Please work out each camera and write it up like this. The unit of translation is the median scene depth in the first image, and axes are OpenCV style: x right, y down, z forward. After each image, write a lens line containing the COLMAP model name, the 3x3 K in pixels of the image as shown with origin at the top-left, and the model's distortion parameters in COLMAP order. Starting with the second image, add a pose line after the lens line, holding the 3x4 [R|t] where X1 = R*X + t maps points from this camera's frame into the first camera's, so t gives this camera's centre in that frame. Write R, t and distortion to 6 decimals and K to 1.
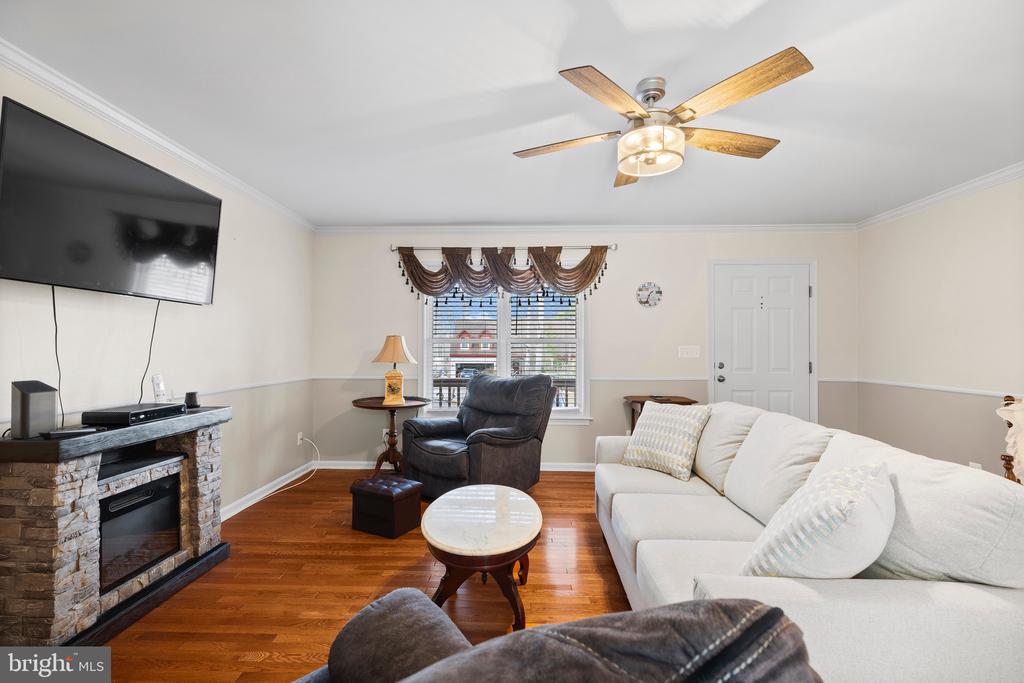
lens RADIAL K [[457.1, 0, 512.0], [0, 457.1, 341.5], [0, 0, 1]] dist [0.000129, -0.000233]
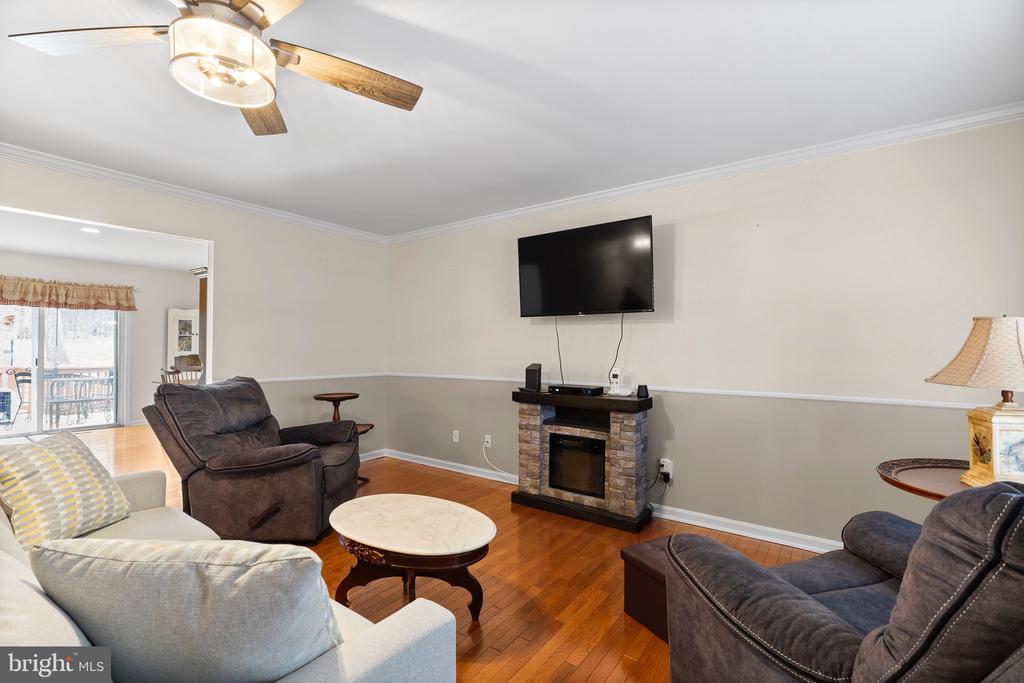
lens RADIAL K [[457.1, 0, 512.0], [0, 457.1, 341.5], [0, 0, 1]] dist [0.000129, -0.000233]
pose [[-0.552588, -0.021557, -0.833176, 0.290437], [-0.001986, 0.999697, -0.024548, 0.014530], [0.833452, -0.011911, -0.552463, 0.801845]]
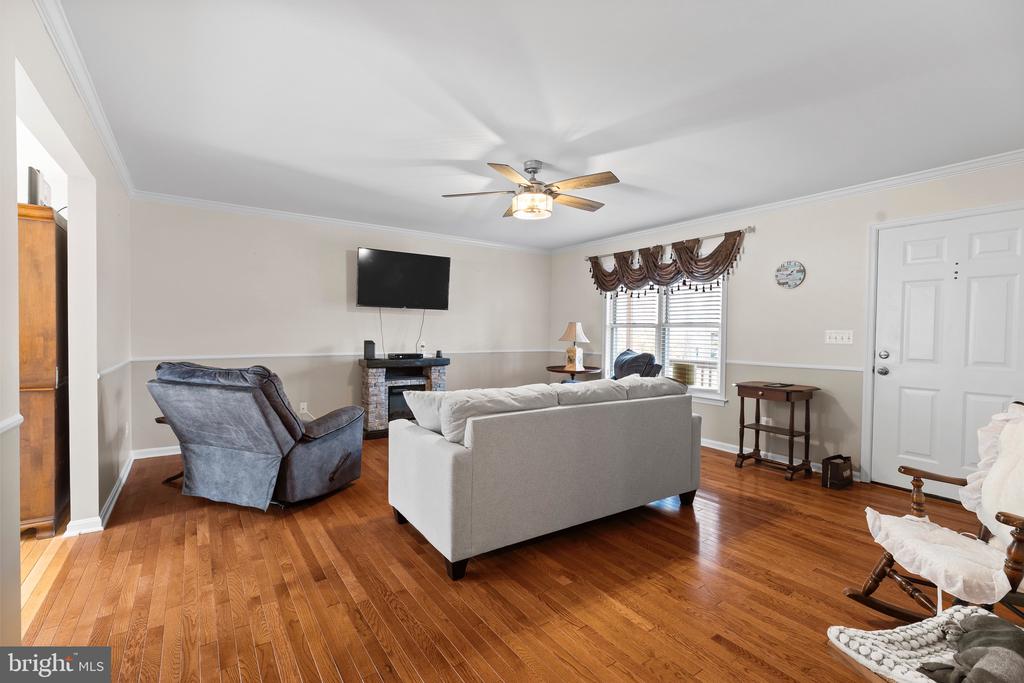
lens RADIAL K [[460.7, 0, 512.0], [0, 460.7, 341.5], [0, 0, 1]] dist [0.000185, -0.000123]
pose [[0.596111, 0.021880, -0.802604, 0.724447], [0.004133, 0.999532, 0.030318, 0.002030], [0.802891, -0.021390, 0.595742, -0.009386]]
